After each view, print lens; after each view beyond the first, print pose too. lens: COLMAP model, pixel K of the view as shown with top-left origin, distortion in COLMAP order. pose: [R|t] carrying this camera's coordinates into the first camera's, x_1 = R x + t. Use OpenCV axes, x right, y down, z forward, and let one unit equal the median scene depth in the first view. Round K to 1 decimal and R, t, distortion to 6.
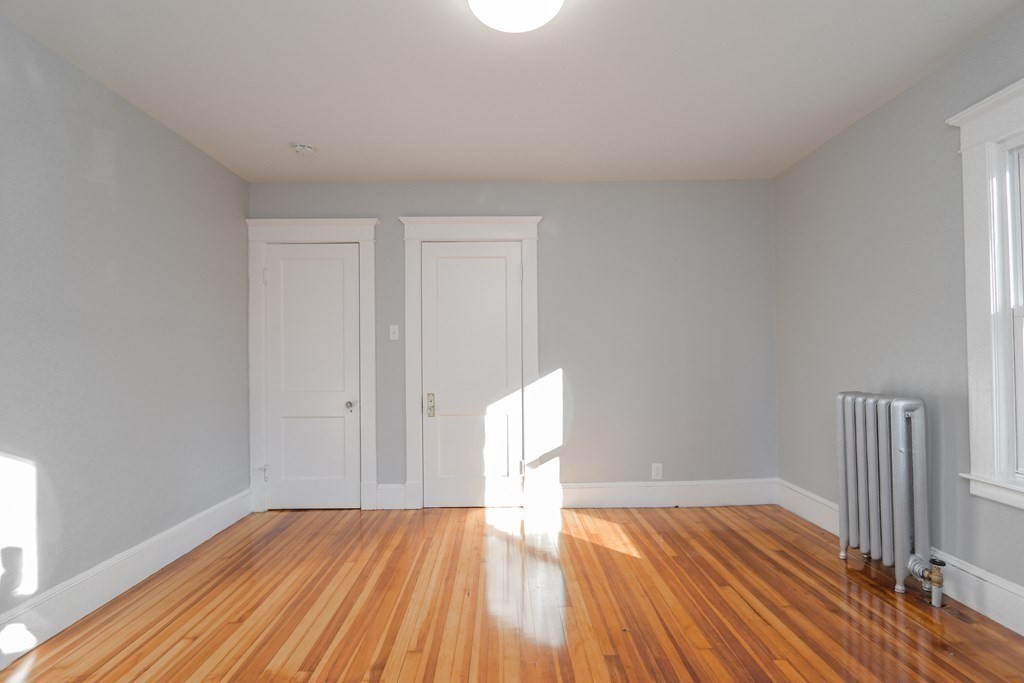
lens RADIAL K [[478.2, 0, 513.0], [0, 478.2, 351.6], [0, 0, 1]] dist [-0.016044, 0.001596]
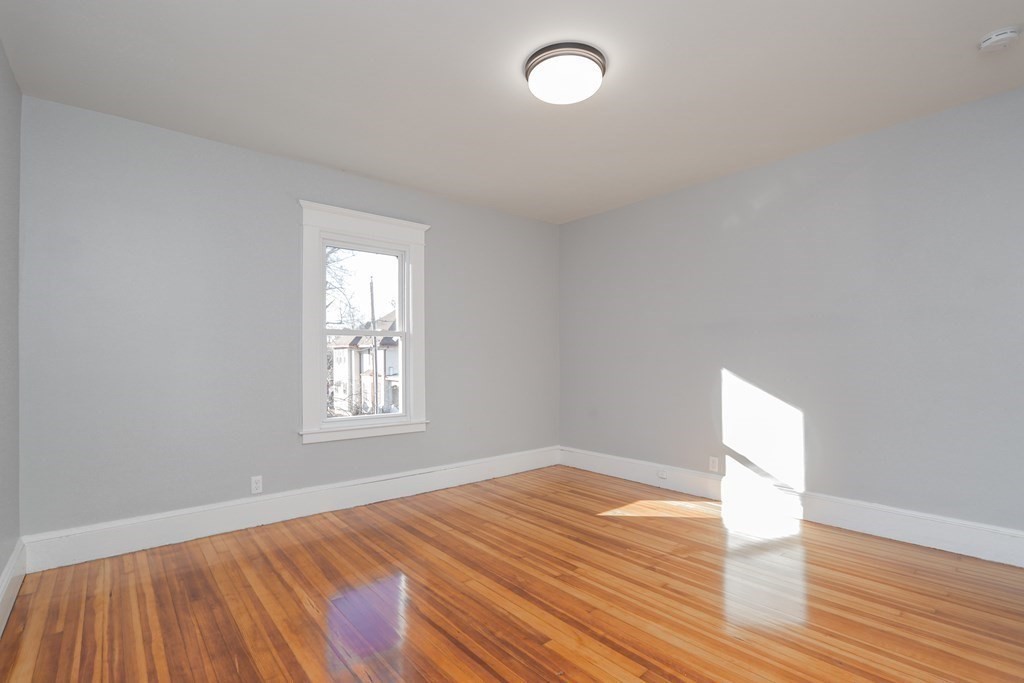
lens RADIAL K [[478.2, 0, 513.0], [0, 478.2, 351.6], [0, 0, 1]] dist [-0.016044, 0.001596]
pose [[-0.775013, 0.010236, -0.631863, 0.887788], [0.025225, 0.999573, -0.014748, 0.023628], [0.631442, -0.027368, -0.774940, 1.732152]]
